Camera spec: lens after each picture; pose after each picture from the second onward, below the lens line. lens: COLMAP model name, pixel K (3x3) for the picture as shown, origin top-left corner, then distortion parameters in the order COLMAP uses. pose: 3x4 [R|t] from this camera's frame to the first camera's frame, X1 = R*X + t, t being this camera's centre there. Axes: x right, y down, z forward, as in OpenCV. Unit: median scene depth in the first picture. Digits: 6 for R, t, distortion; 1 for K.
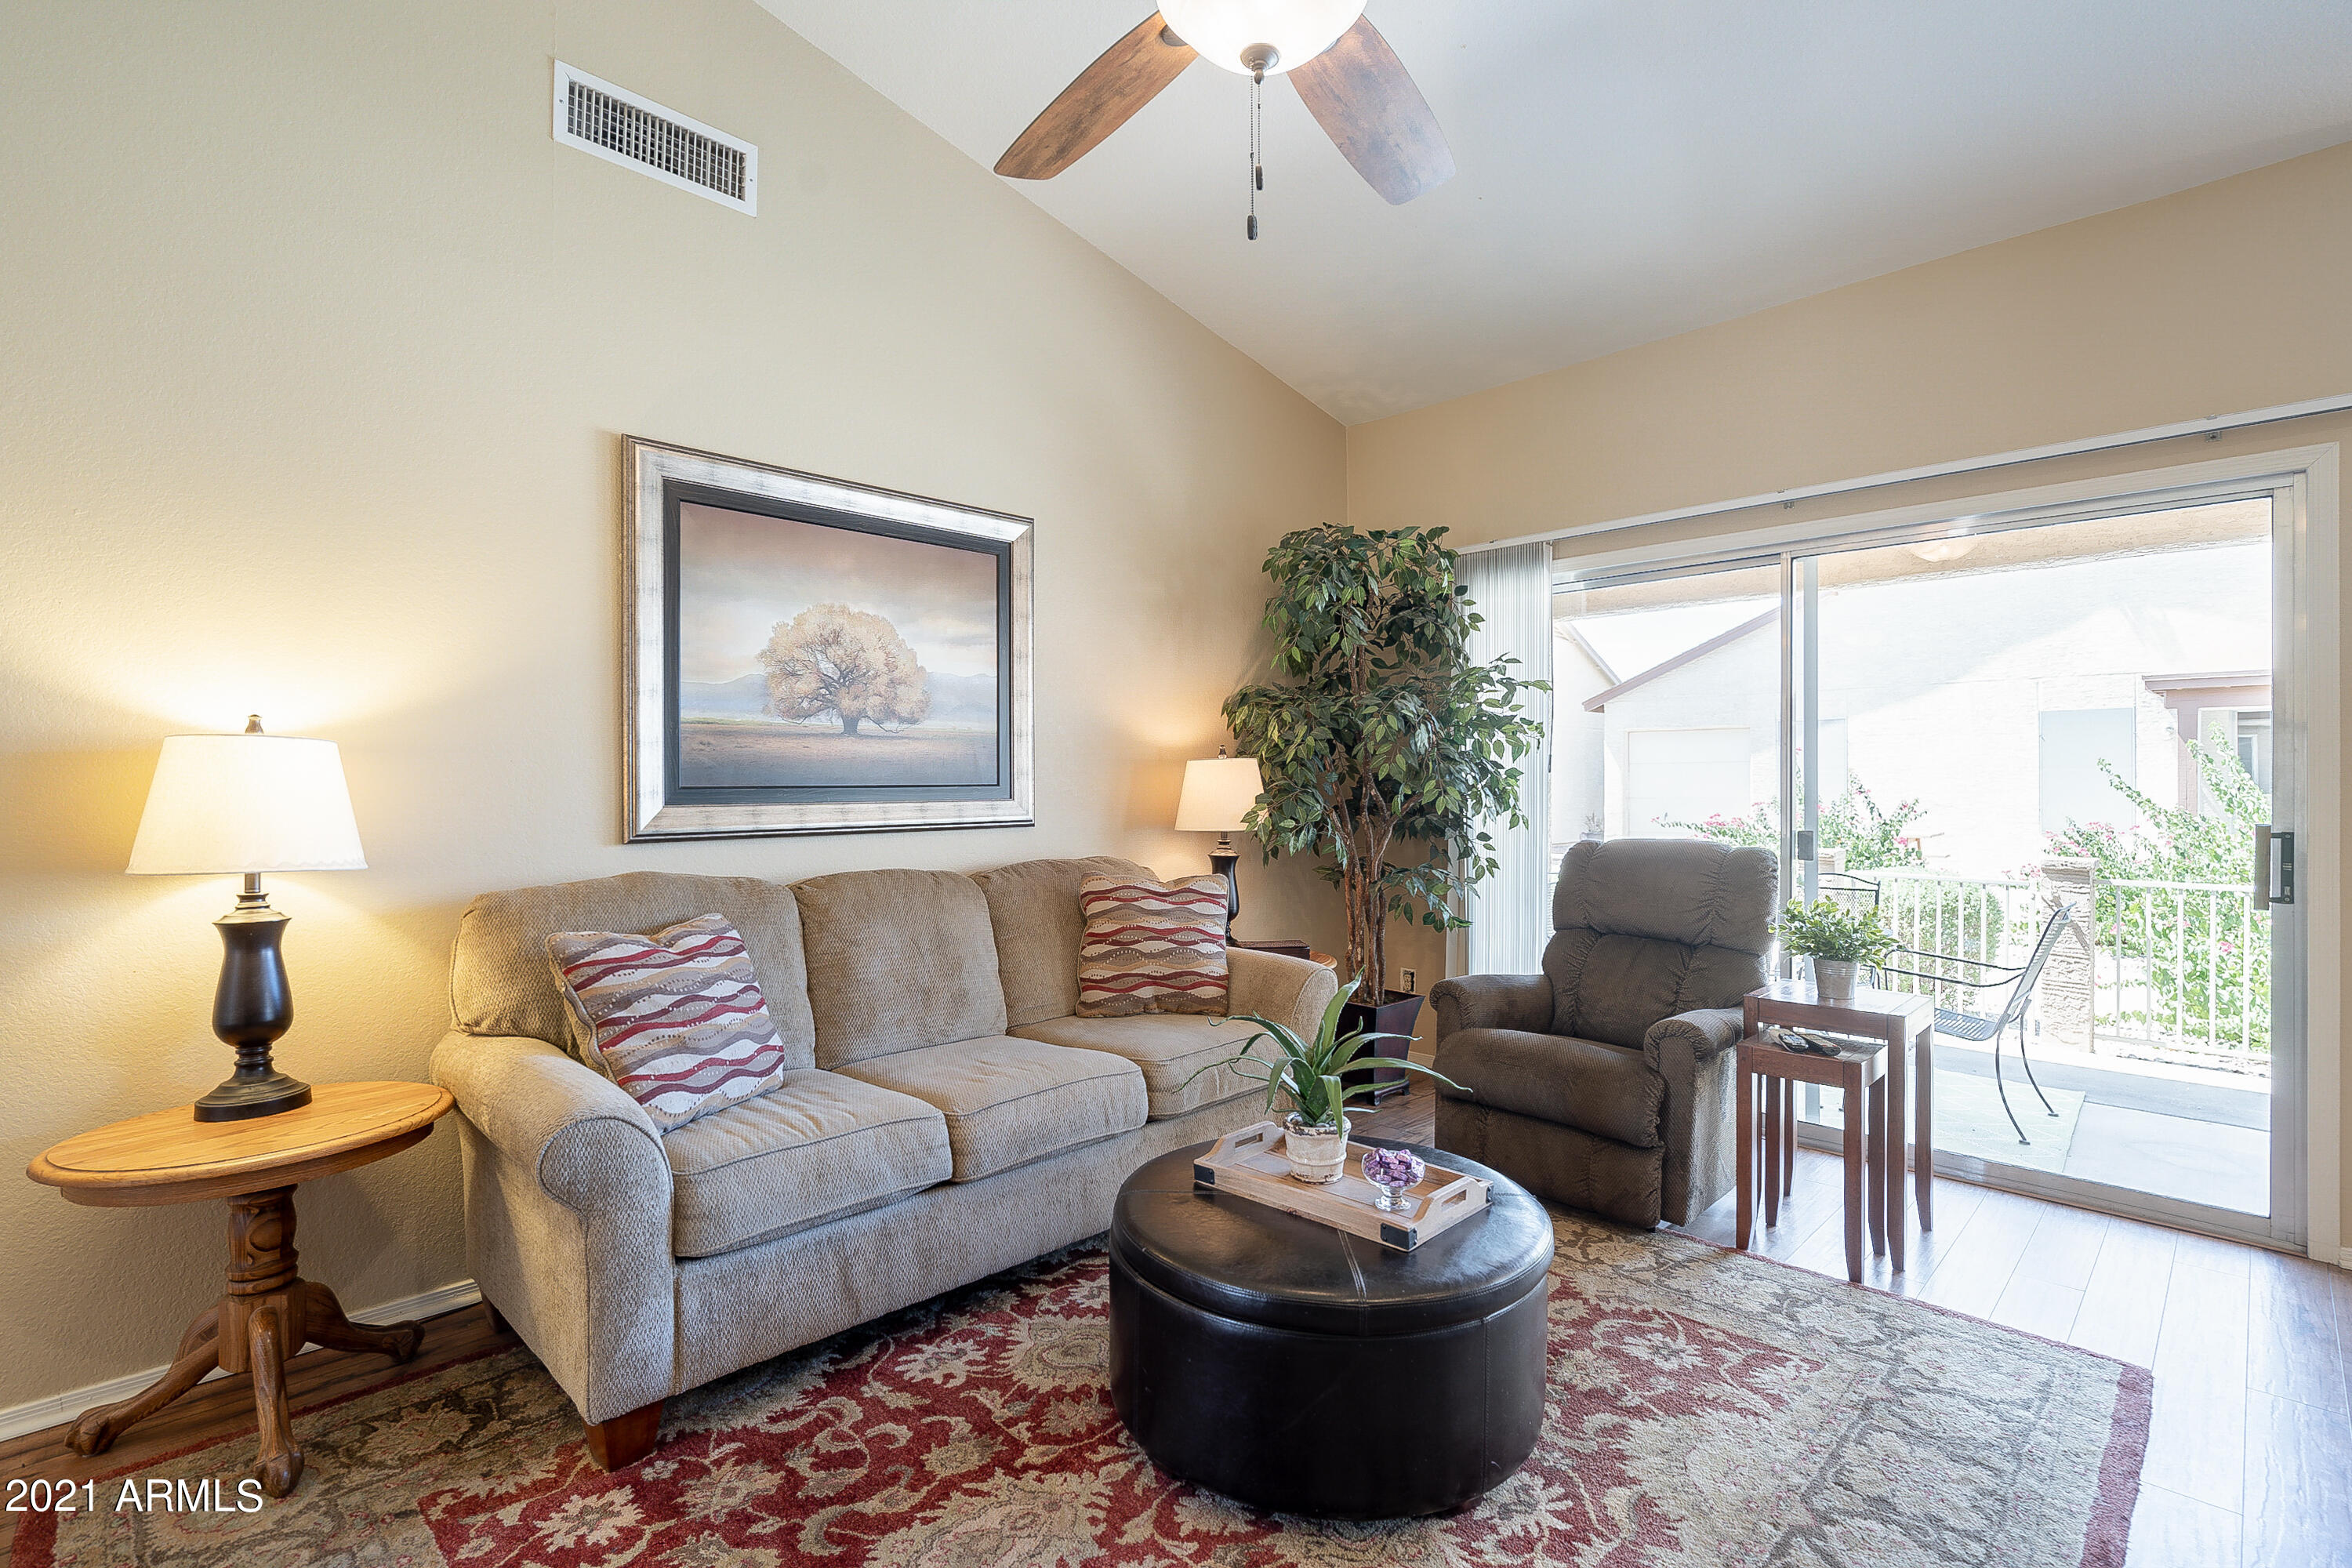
lens RADIAL K [[1084.3, 0, 1180.1], [0, 1084.3, 771.7], [0, 0, 1]] dist [-0.000761, 0.000236]
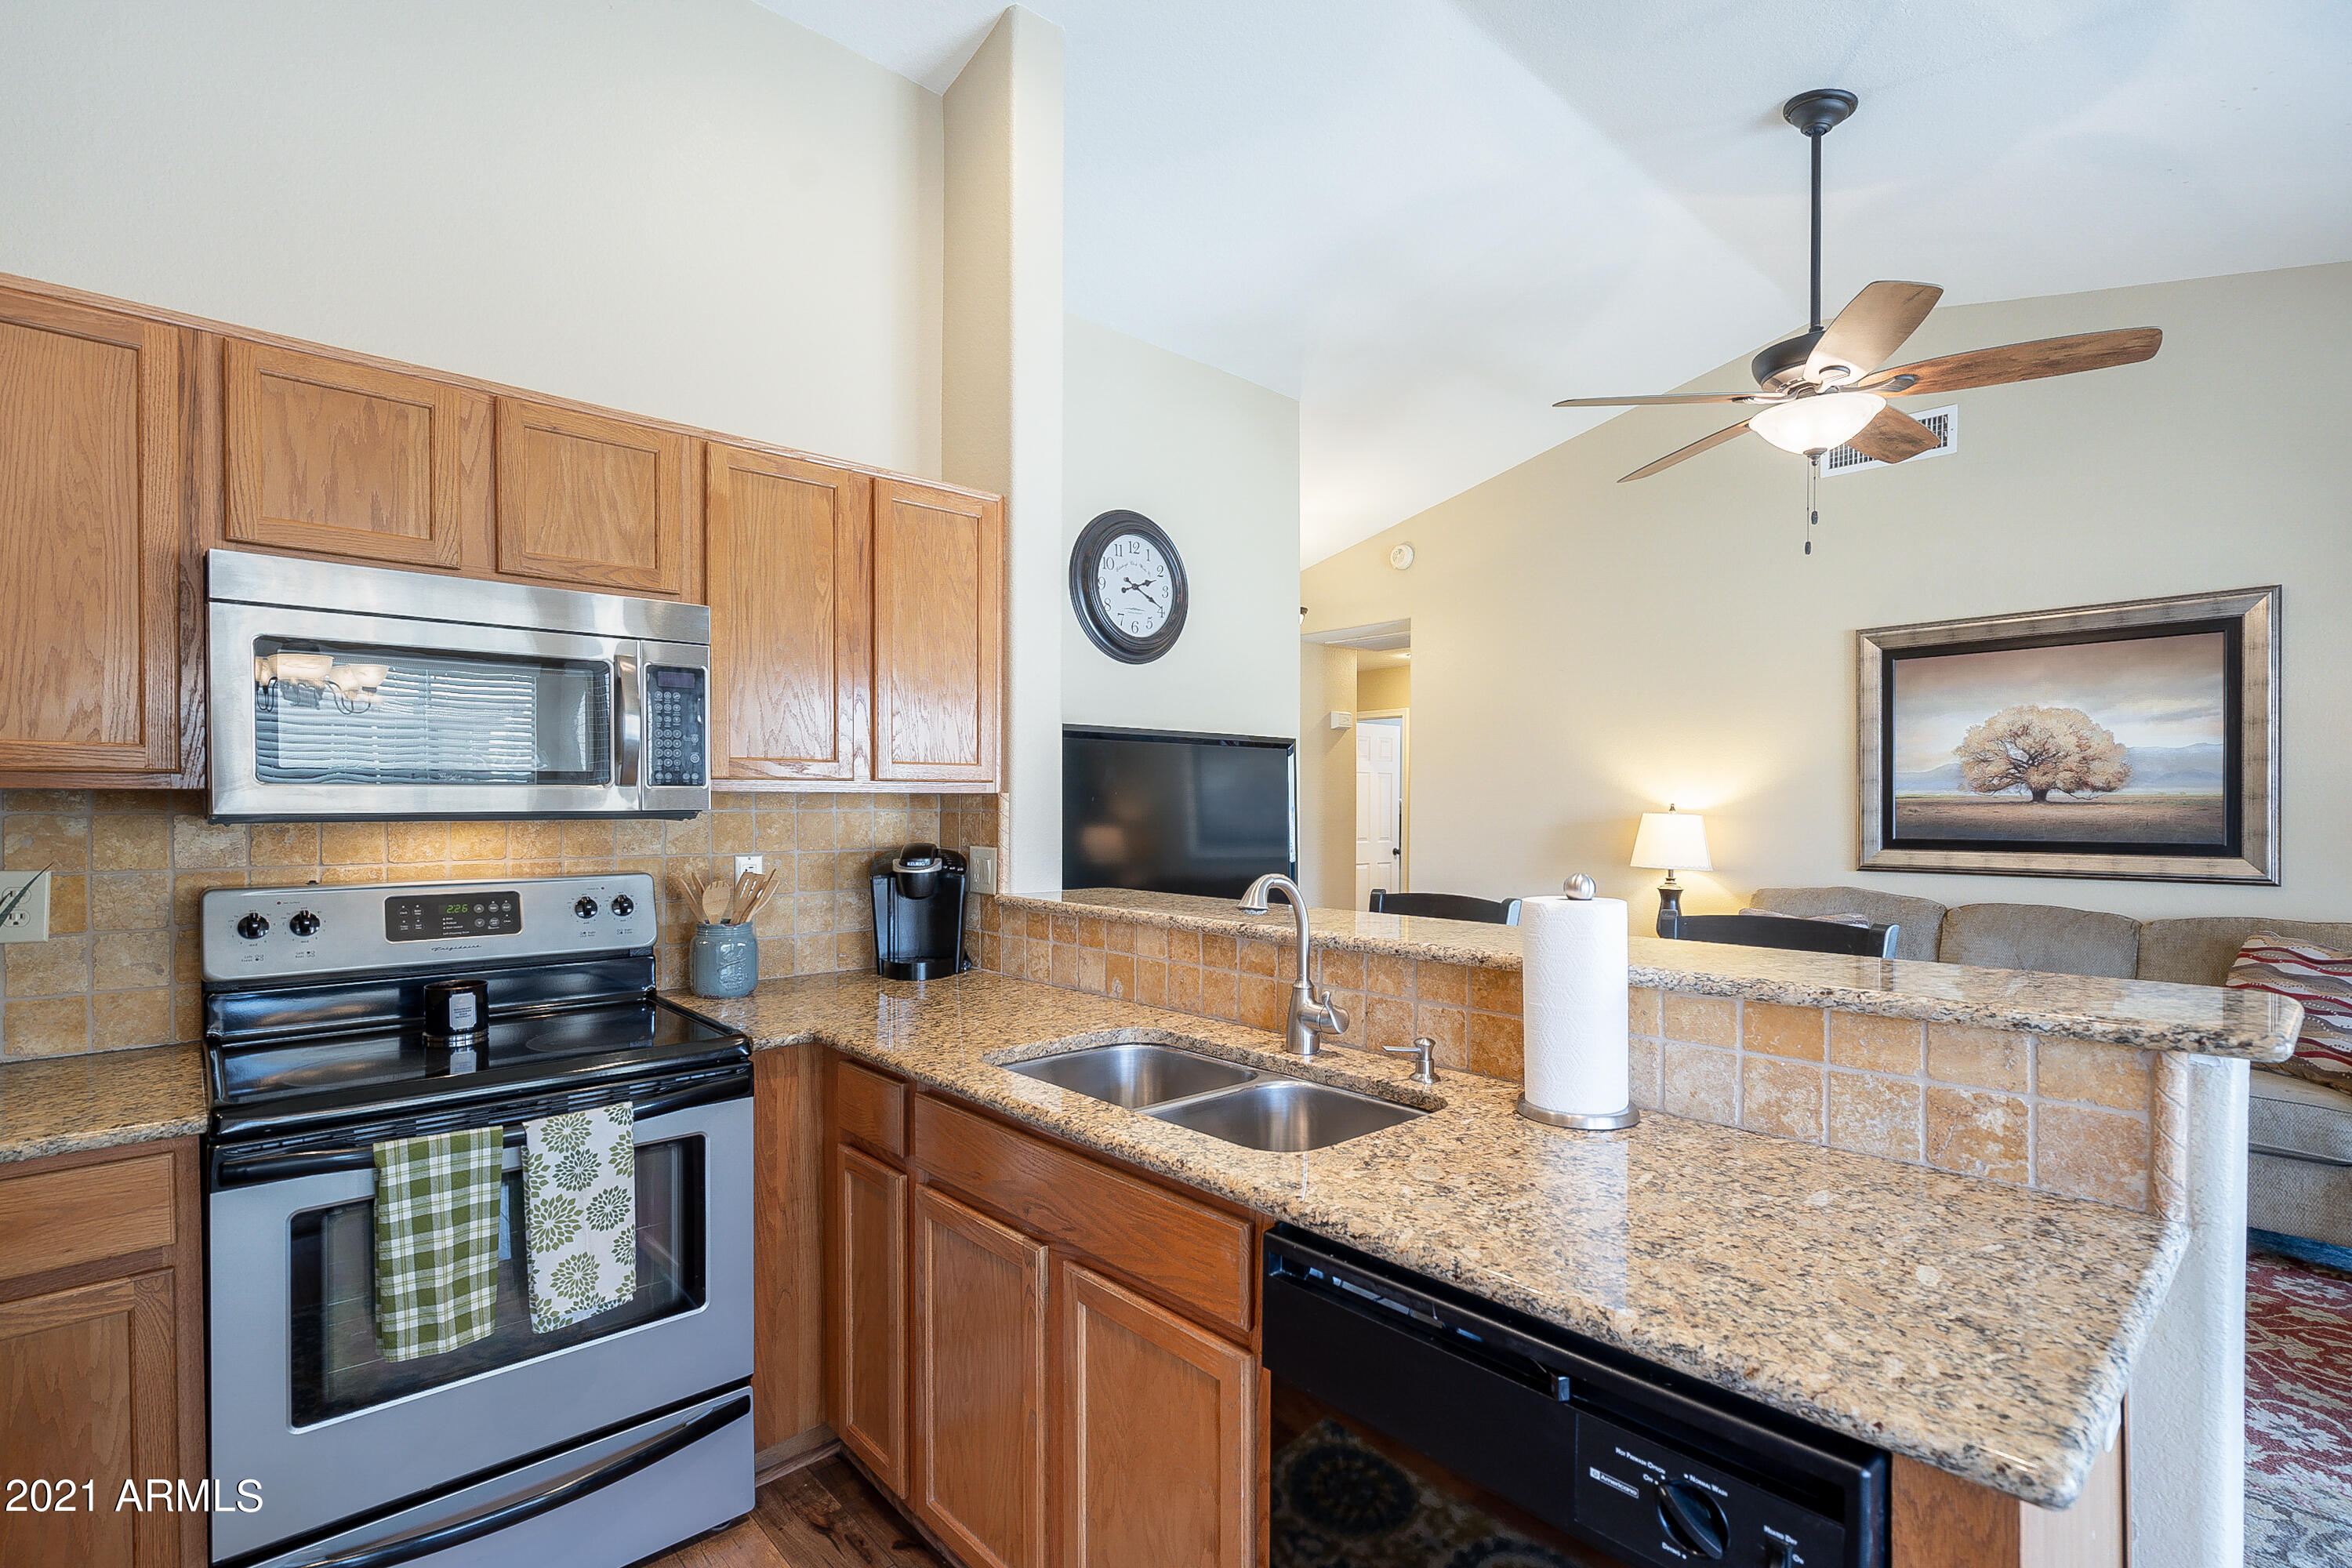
lens RADIAL K [[1084.3, 0, 1179.6], [0, 1084.3, 810.2], [0, 0, 1]] dist [-0.000761, 0.000236]
pose [[-0.048693, 0.006248, -0.998794, 1.088319], [0.007872, 0.999952, 0.005871, -0.041151], [0.998783, -0.007577, -0.048740, 0.016052]]
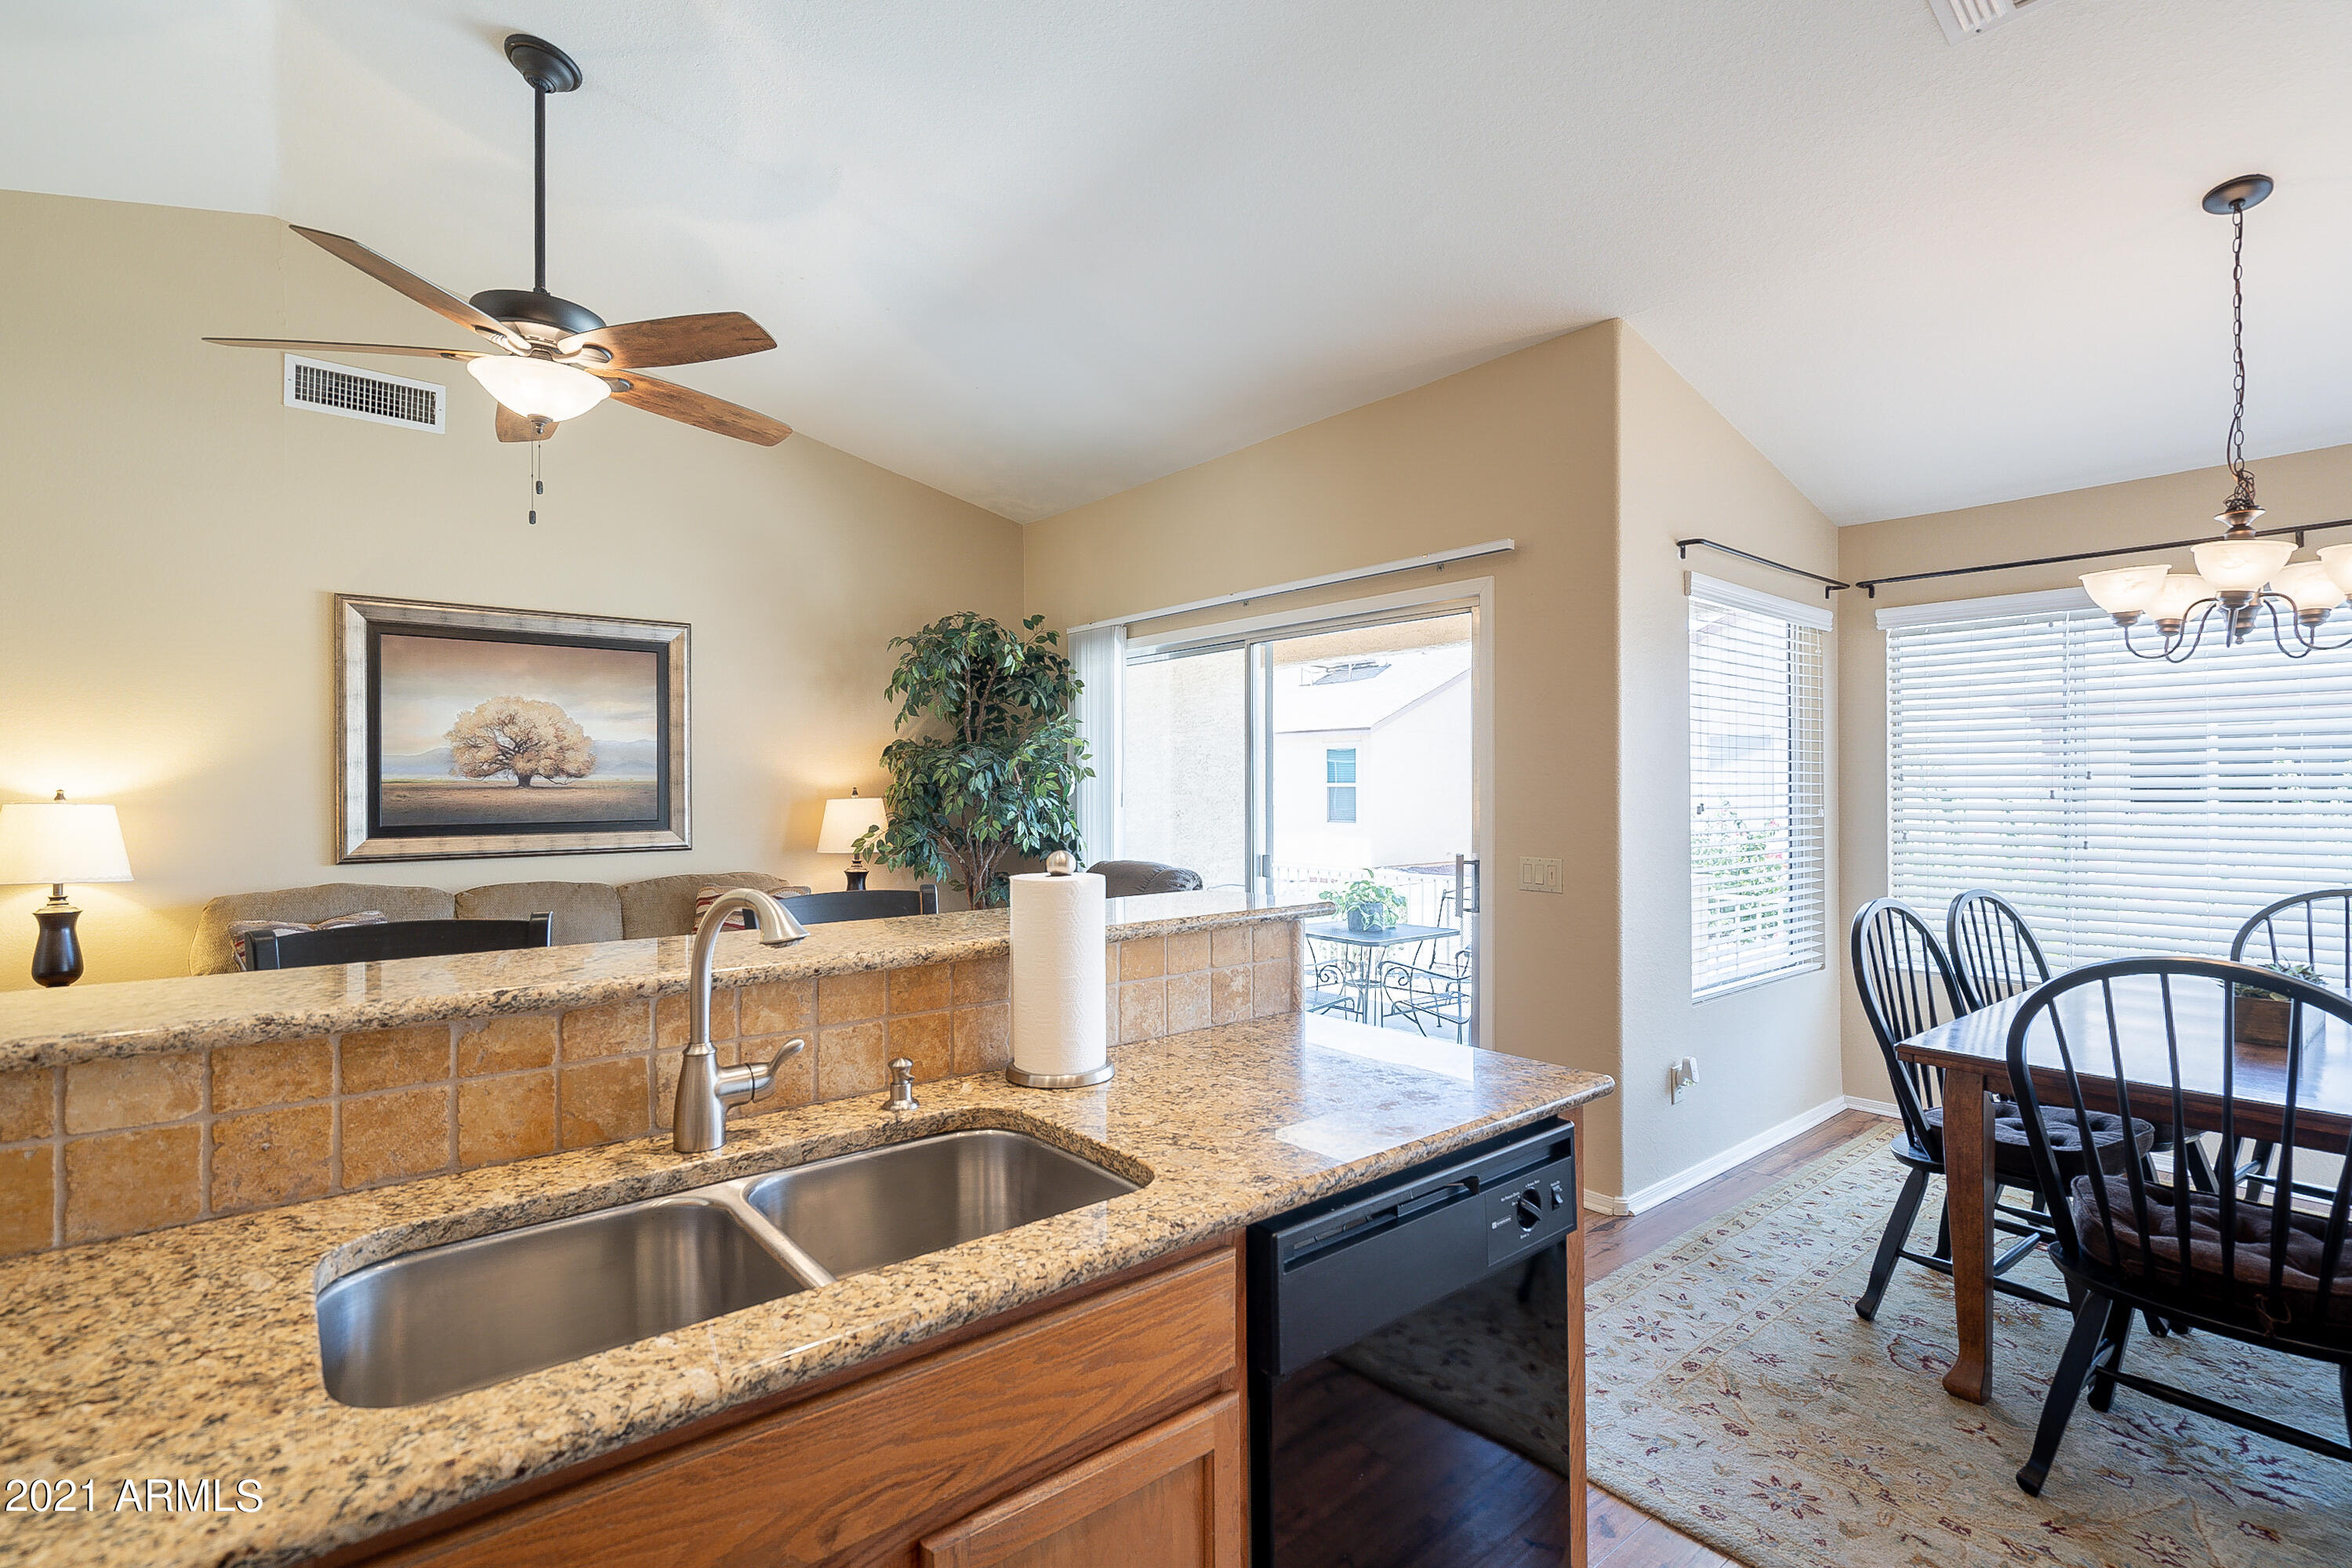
lens RADIAL K [[1084.3, 0, 1178.5], [0, 1084.3, 780.7], [0, 0, 1]] dist [-0.000761, 0.000236]
pose [[0.995429, -0.003094, -0.095454, 0.702801], [0.003365, 0.999991, 0.002676, -0.043987], [0.095445, -0.002985, 0.995430, -0.345937]]
